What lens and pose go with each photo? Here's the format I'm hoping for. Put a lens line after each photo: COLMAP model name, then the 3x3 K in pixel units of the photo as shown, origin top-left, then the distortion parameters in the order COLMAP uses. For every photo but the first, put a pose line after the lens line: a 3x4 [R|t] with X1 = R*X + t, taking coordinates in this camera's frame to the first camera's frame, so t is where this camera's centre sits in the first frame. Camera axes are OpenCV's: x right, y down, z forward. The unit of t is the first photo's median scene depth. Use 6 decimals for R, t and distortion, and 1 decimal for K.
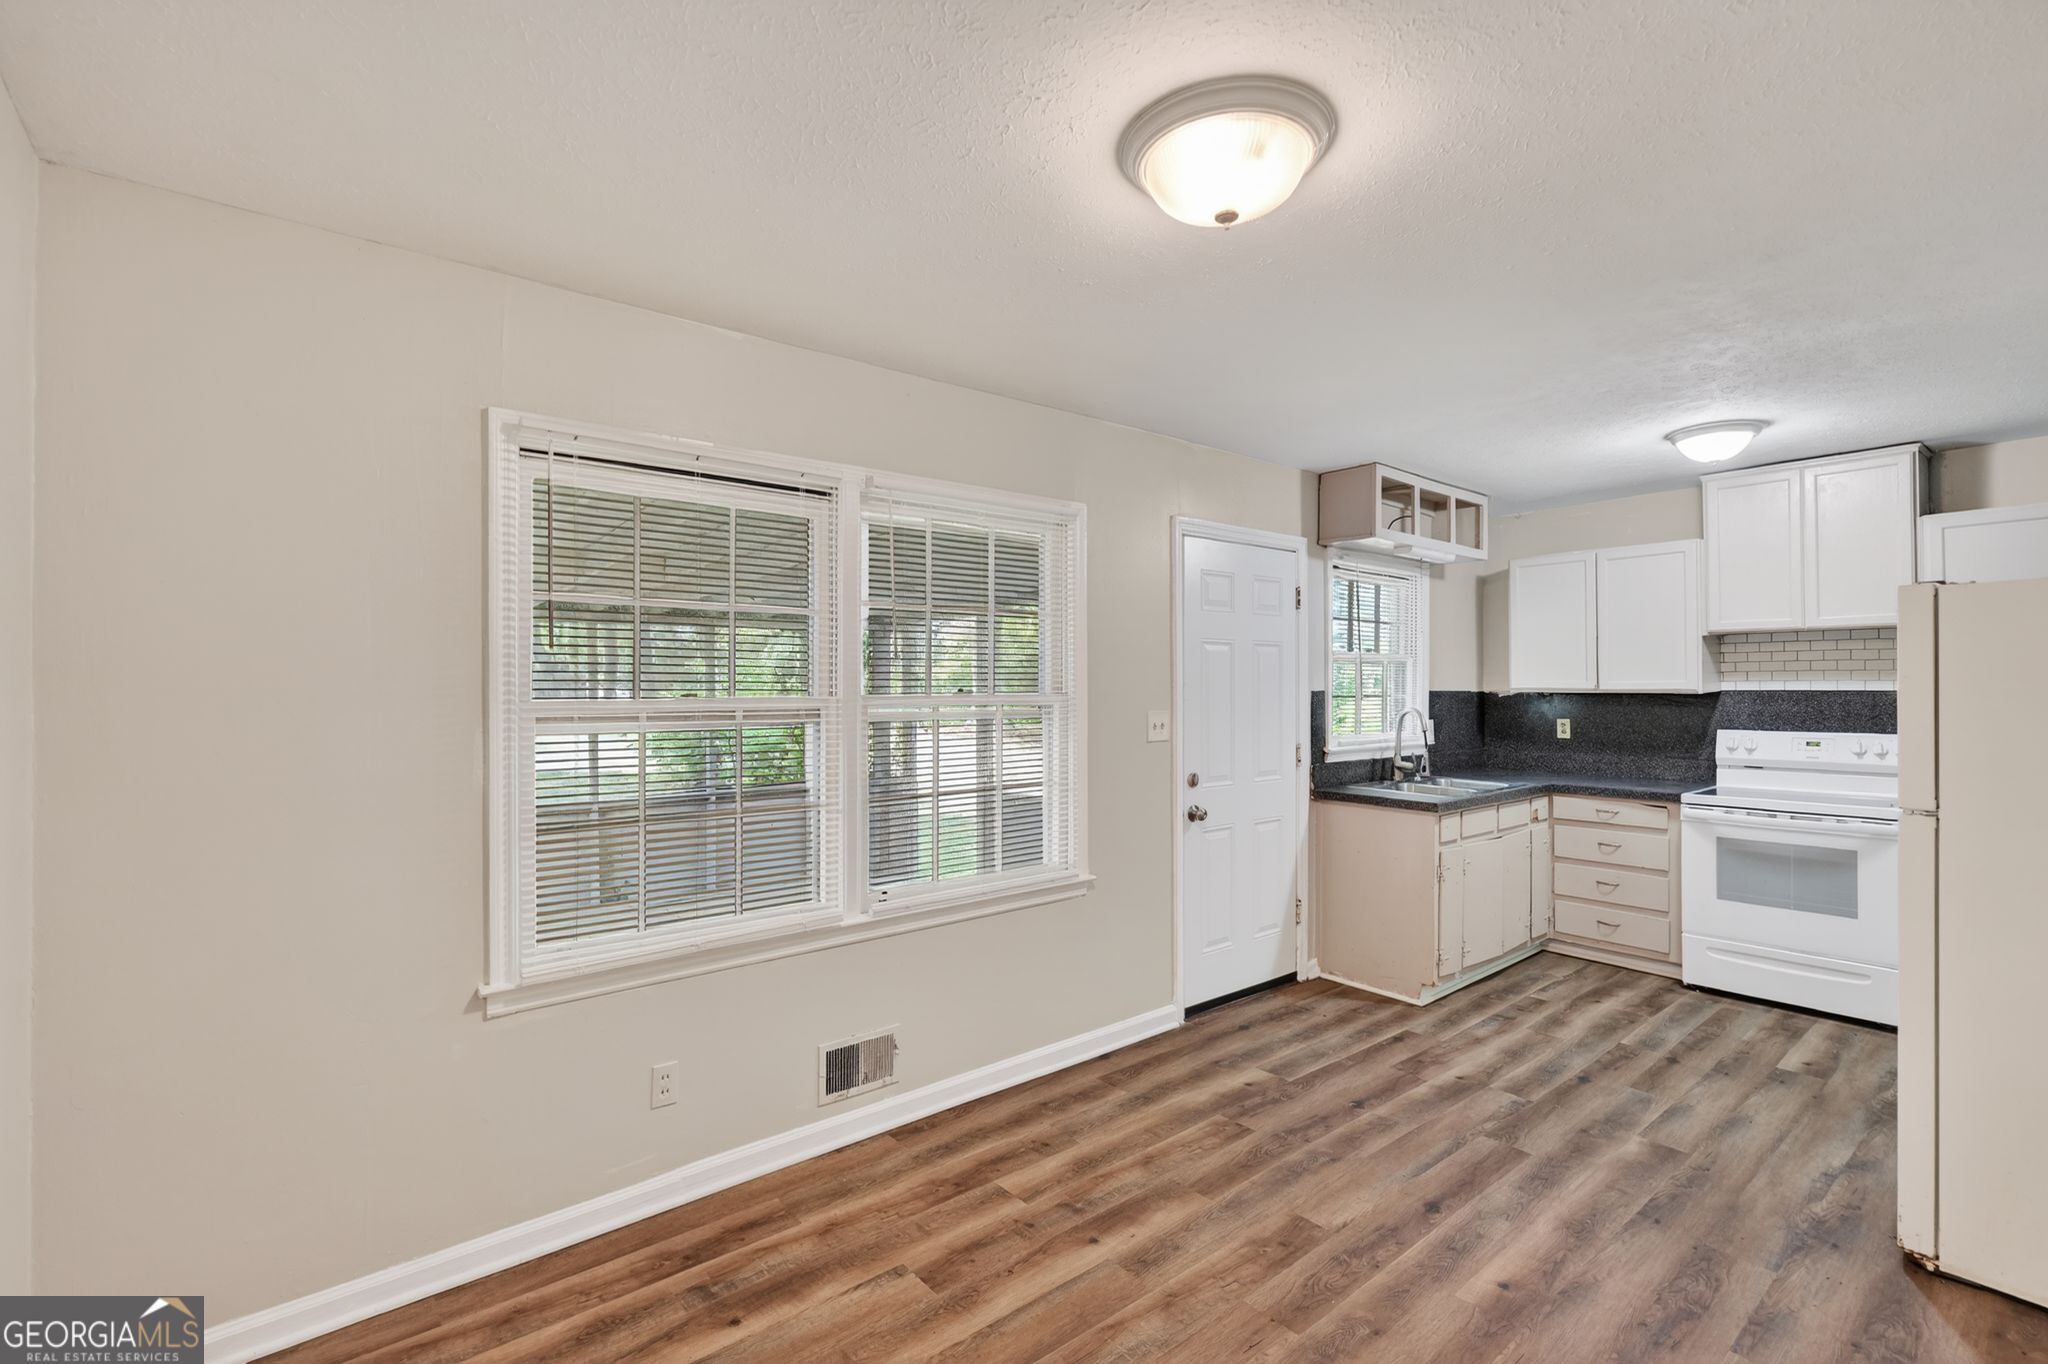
lens RADIAL K [[918.6, 0, 1028.8], [0, 918.6, 689.0], [0, 0, 1]] dist [-0.001170, -0.000336]
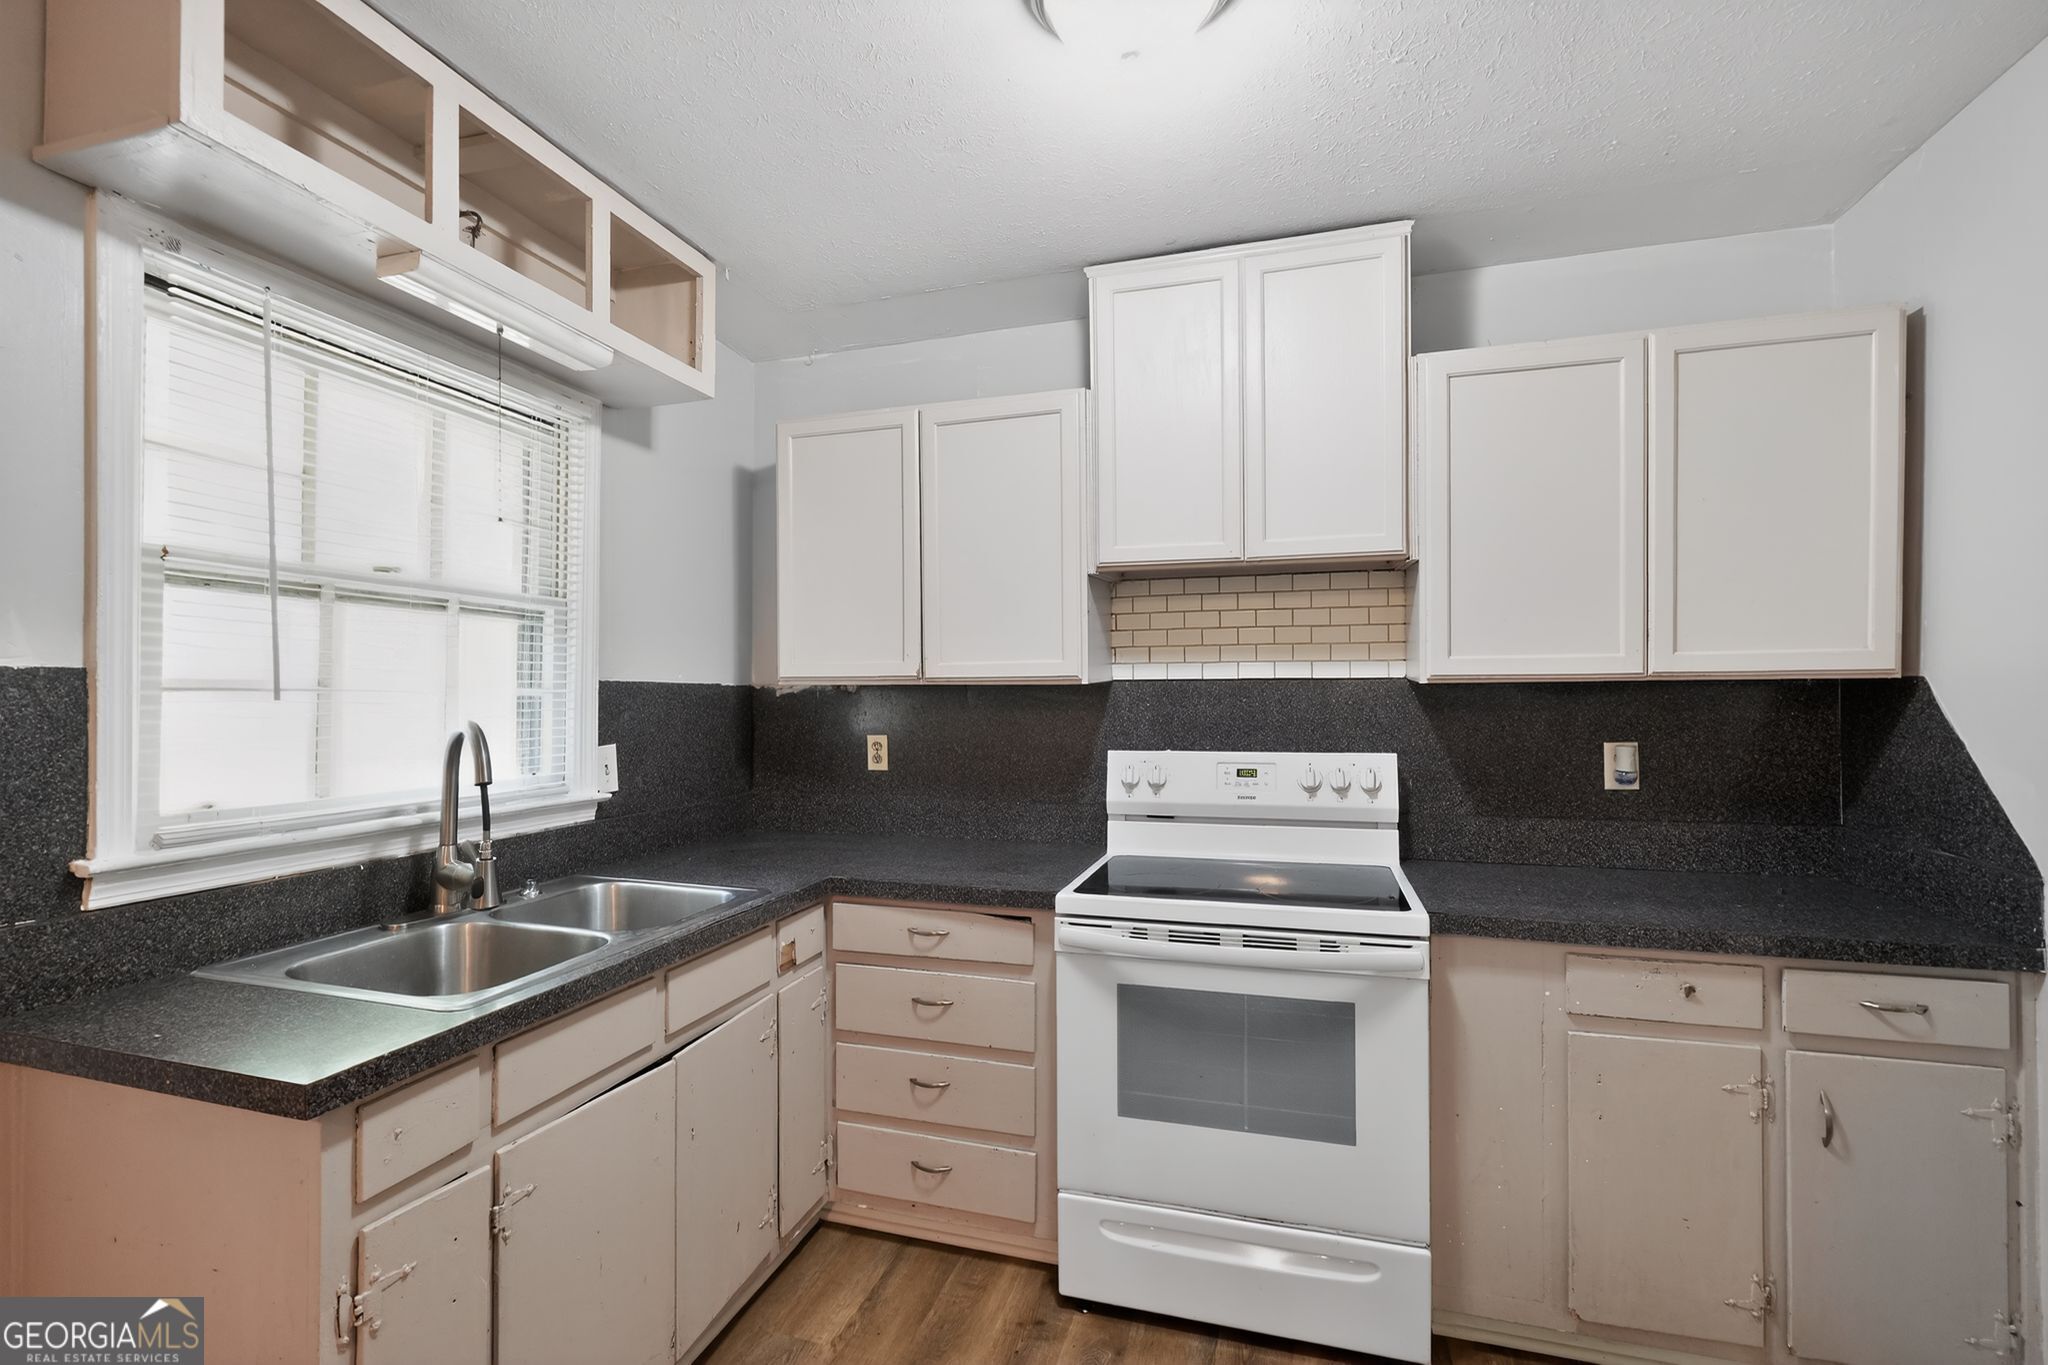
lens RADIAL K [[918.6, 0, 1028.8], [0, 918.6, 689.5], [0, 0, 1]] dist [-0.001170, -0.000336]
pose [[0.832374, 0.001179, 0.554213, 0.408168], [0.001363, 0.999990, -0.004174, 0.009896], [-0.554213, 0.004230, 0.832364, 0.573188]]
